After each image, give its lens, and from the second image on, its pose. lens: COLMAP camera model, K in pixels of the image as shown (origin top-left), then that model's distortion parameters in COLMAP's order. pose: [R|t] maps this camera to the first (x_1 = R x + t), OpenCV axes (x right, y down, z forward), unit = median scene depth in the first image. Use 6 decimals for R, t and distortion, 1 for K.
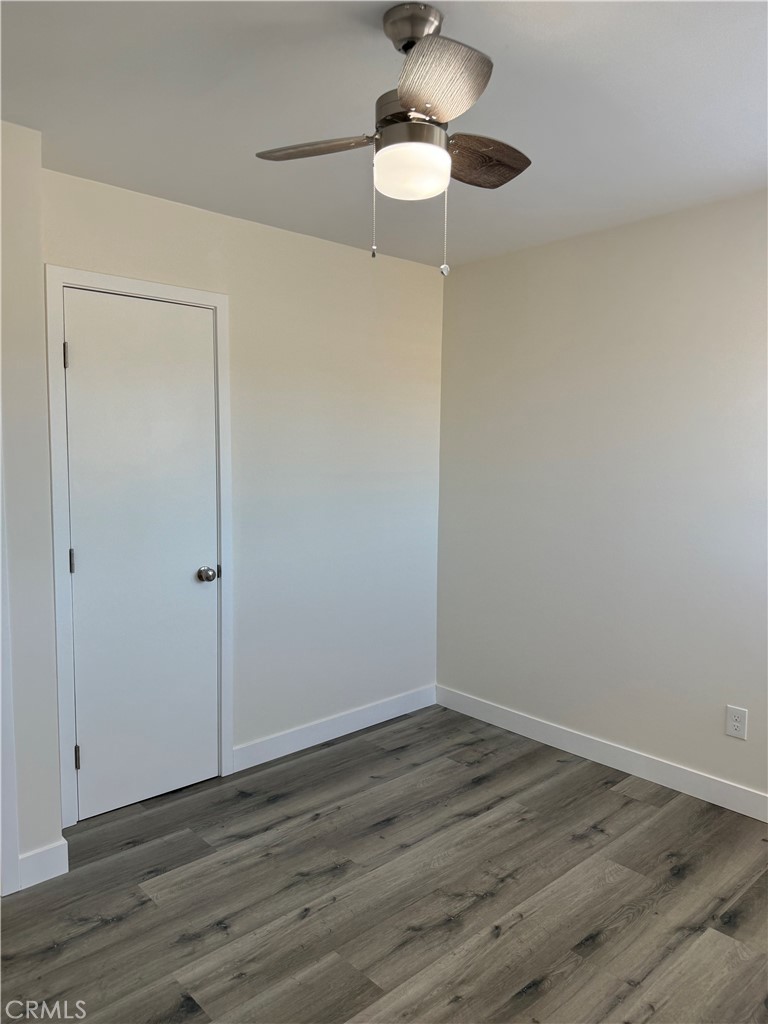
lens RADIAL K [[721.1, 0, 384.0], [0, 721.1, 512.0], [0, 0, 1]] dist [0.086029, -0.110636]
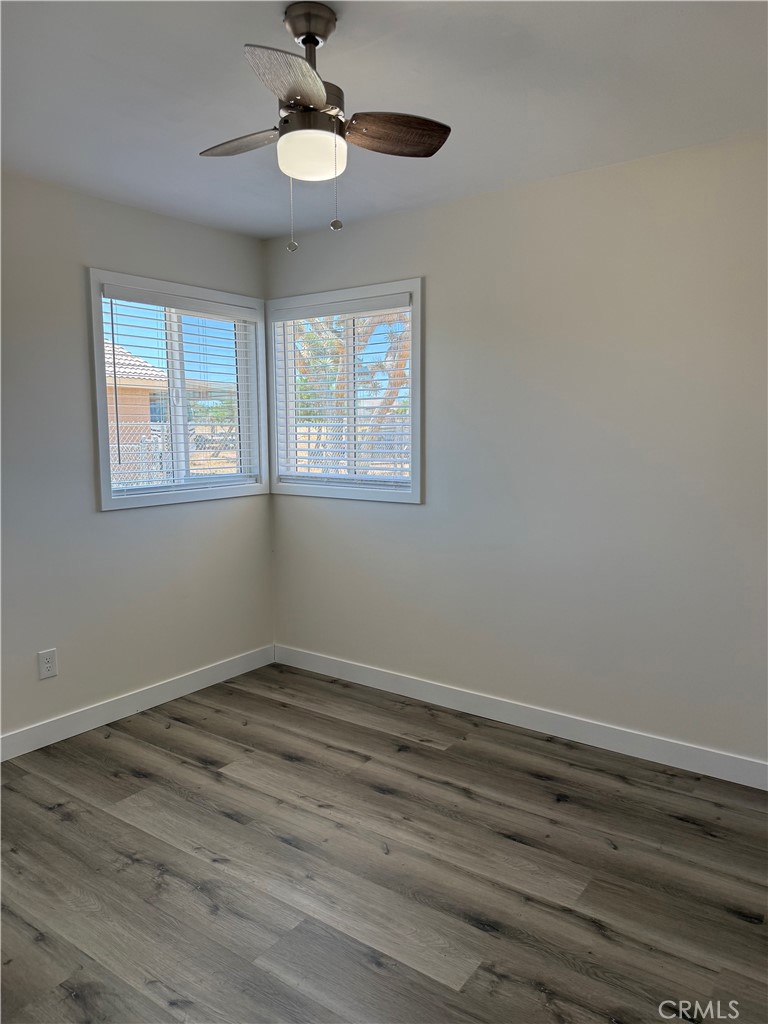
lens RADIAL K [[721.1, 0, 384.0], [0, 721.1, 512.0], [0, 0, 1]] dist [0.086029, -0.110636]
pose [[-0.210032, -0.106420, 0.971886, -0.792057], [0.081679, 0.988673, 0.125910, -0.043238], [-0.974277, 0.105828, -0.198960, 0.827486]]
